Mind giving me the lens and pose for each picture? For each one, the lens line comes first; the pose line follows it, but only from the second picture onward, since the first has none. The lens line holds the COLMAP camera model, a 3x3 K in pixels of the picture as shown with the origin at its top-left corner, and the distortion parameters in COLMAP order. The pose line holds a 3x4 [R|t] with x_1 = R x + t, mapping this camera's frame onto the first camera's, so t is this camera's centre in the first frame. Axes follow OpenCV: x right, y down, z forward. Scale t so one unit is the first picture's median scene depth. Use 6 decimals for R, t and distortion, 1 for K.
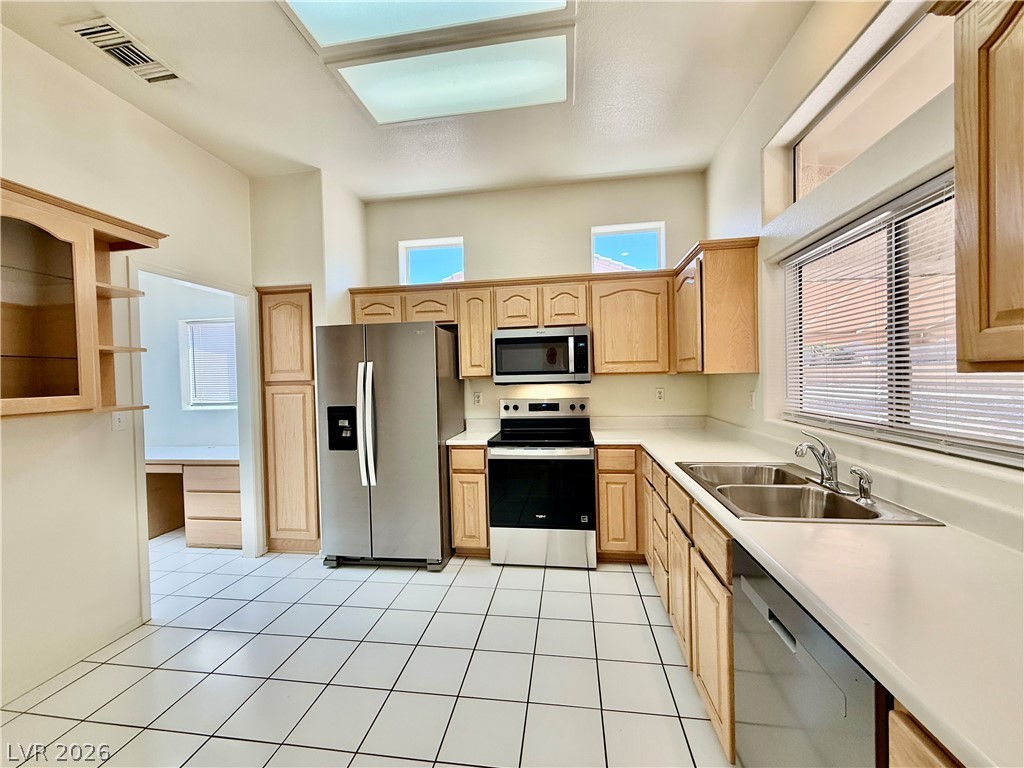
lens RADIAL K [[407.8, 0, 509.0], [0, 407.8, 385.6], [0, 0, 1]] dist [-0.000671, -0.000188]
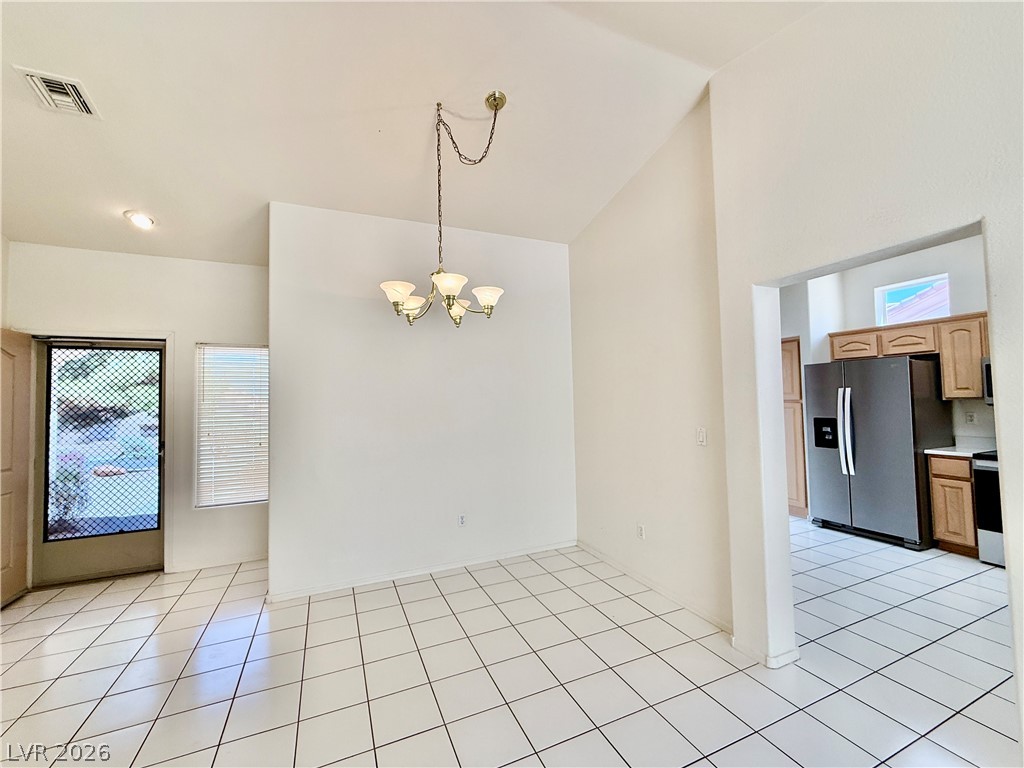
lens RADIAL K [[407.8, 0, 509.0], [0, 407.8, 385.6], [0, 0, 1]] dist [-0.000671, -0.000188]
pose [[0.526128, -0.018124, -0.850212, 0.238689], [-0.007084, 0.999645, -0.025693, -0.019811], [0.850376, 0.019541, 0.525813, -0.732203]]
